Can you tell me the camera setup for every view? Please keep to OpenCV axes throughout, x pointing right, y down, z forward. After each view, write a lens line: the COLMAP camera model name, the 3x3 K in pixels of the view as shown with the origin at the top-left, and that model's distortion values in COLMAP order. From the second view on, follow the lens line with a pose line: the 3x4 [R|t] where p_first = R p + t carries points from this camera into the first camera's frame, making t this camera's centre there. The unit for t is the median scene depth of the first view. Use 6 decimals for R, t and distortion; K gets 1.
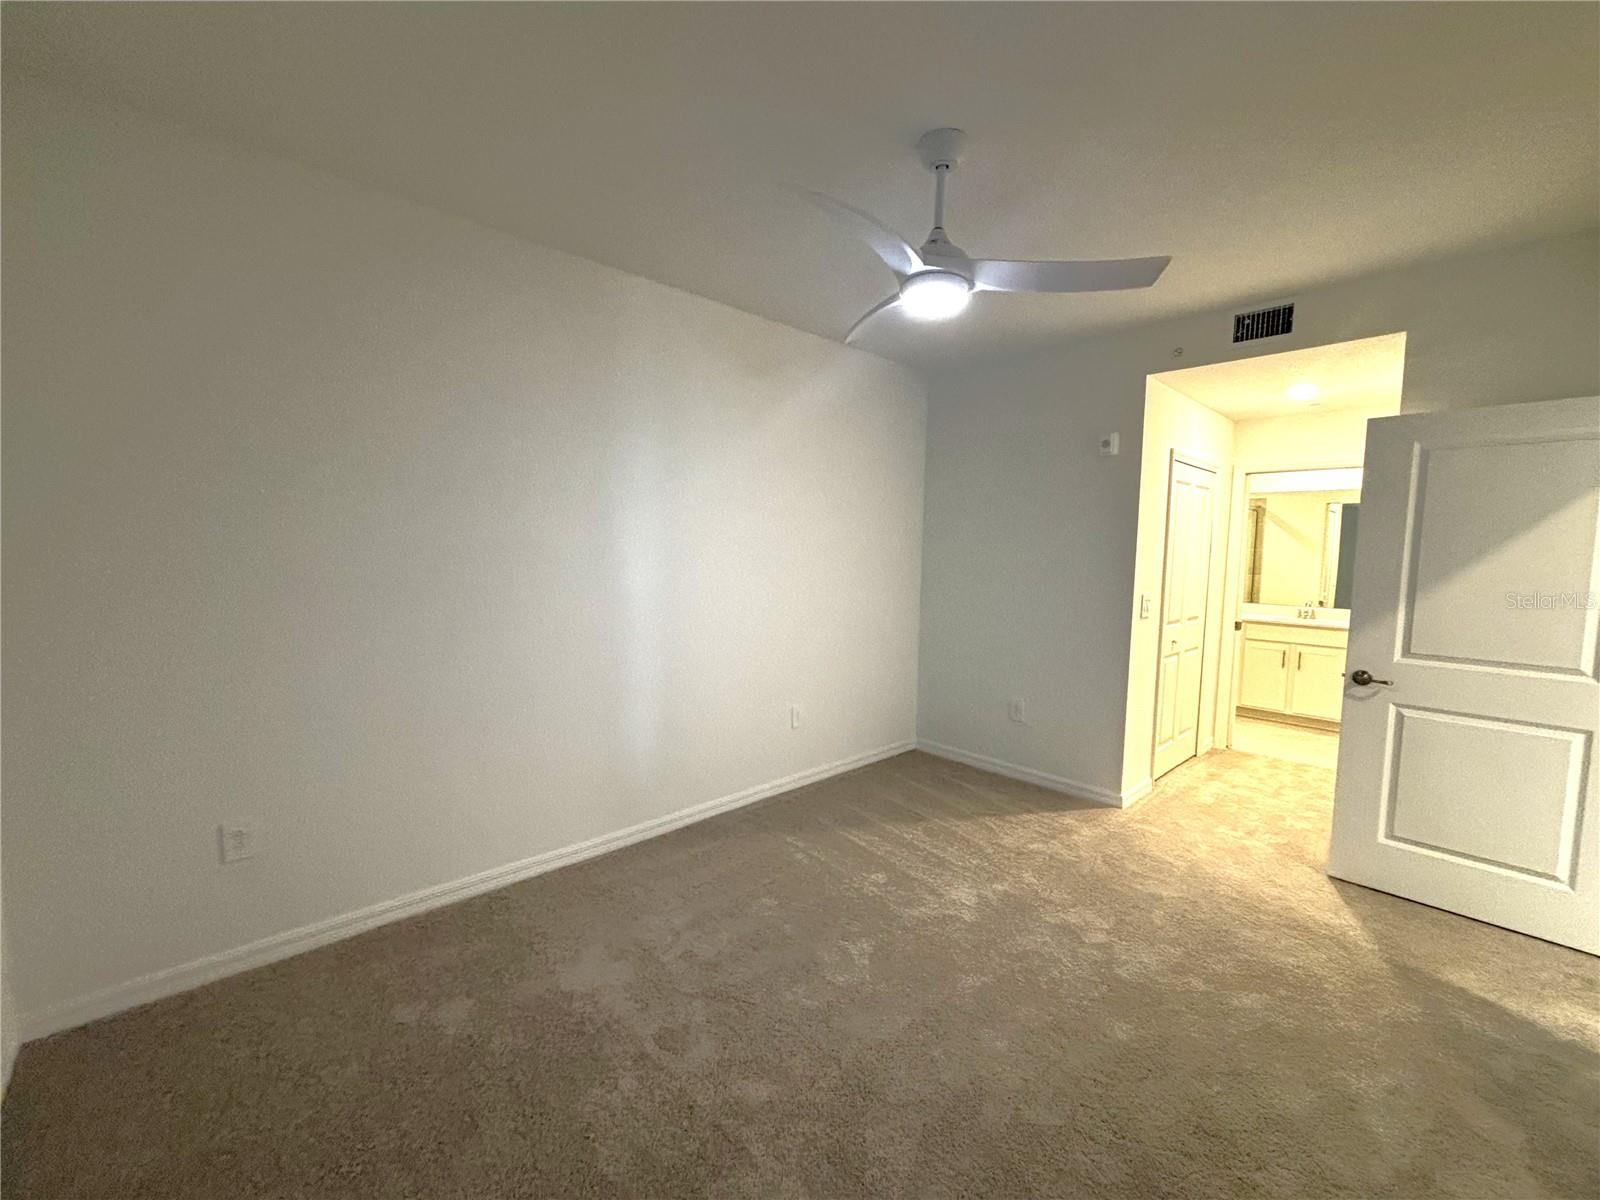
lens RADIAL K [[640.9, 0, 804.3], [0, 640.9, 595.7], [0, 0, 1]] dist [0.003404, 0.000442]
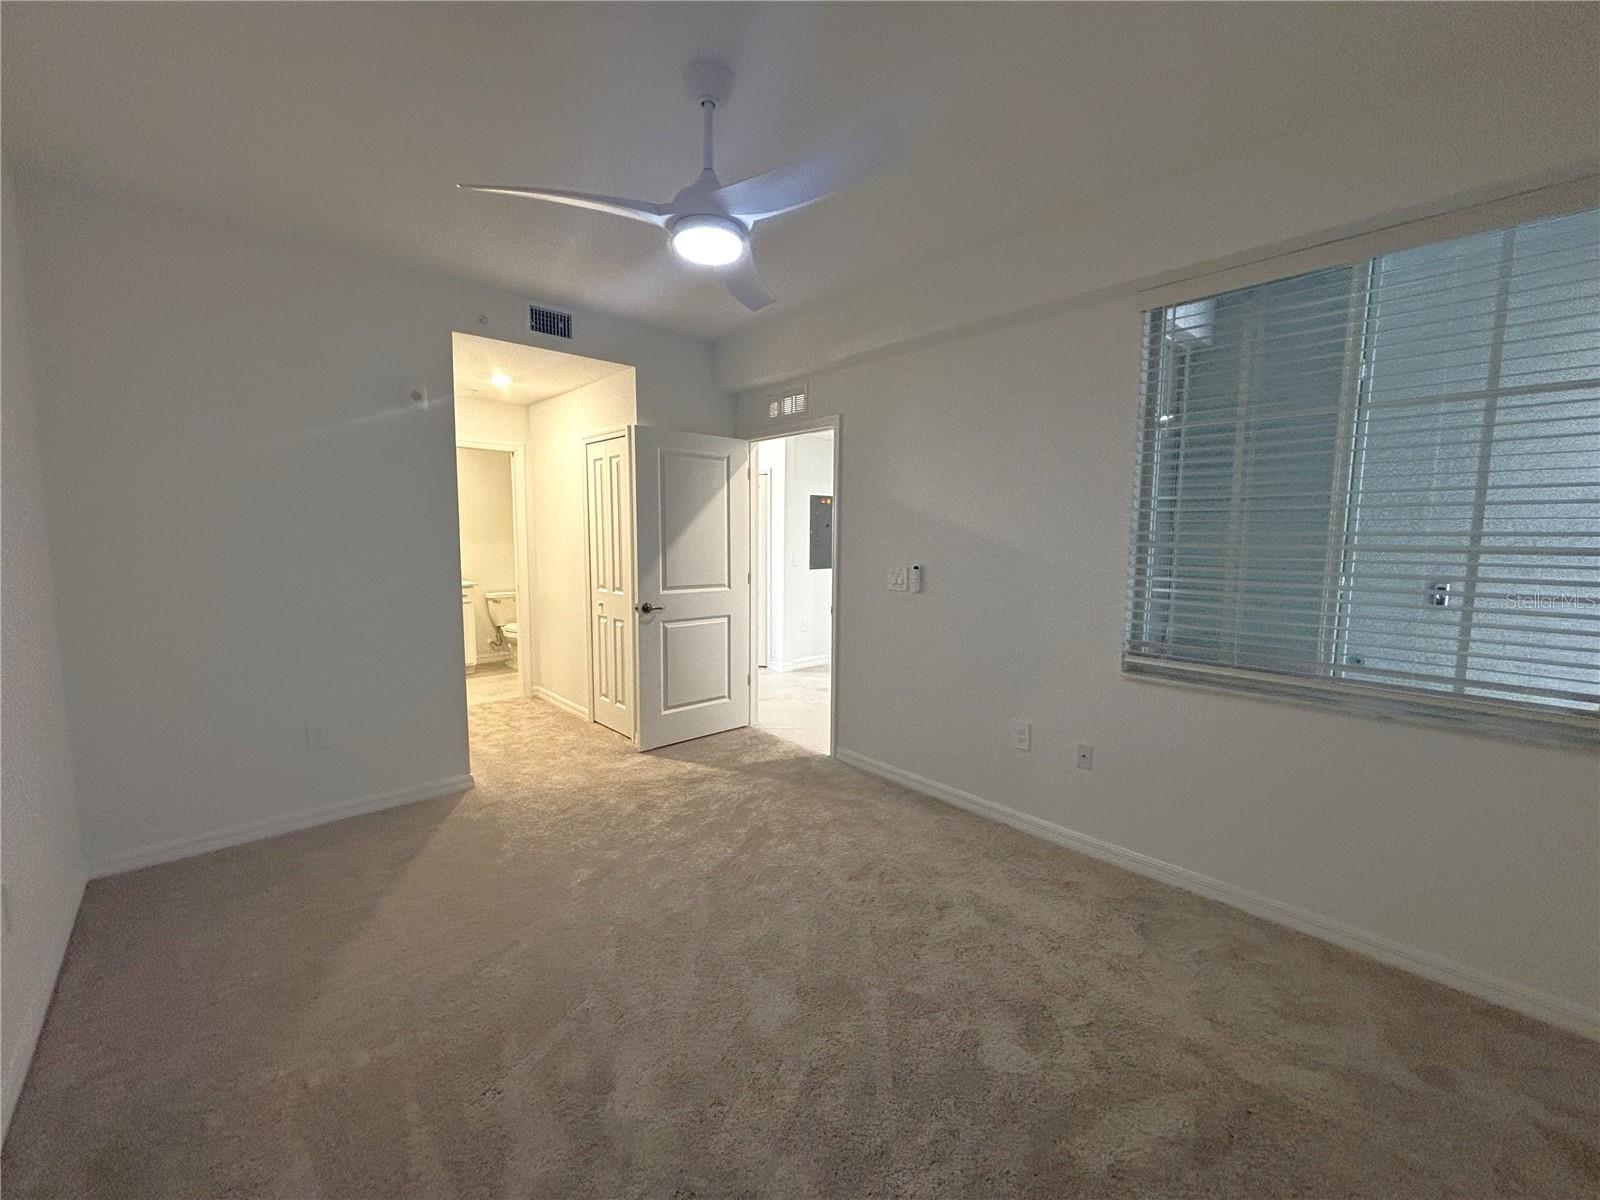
lens RADIAL K [[644.3, 0, 800.0], [0, 644.3, 600.0], [0, 0, 1]] dist [0.000795, 0.000055]
pose [[0.034352, -0.126874, 0.991324, -0.558738], [0.067408, 0.989945, 0.124362, -0.047568], [-0.997134, 0.062551, 0.042559, 0.607953]]
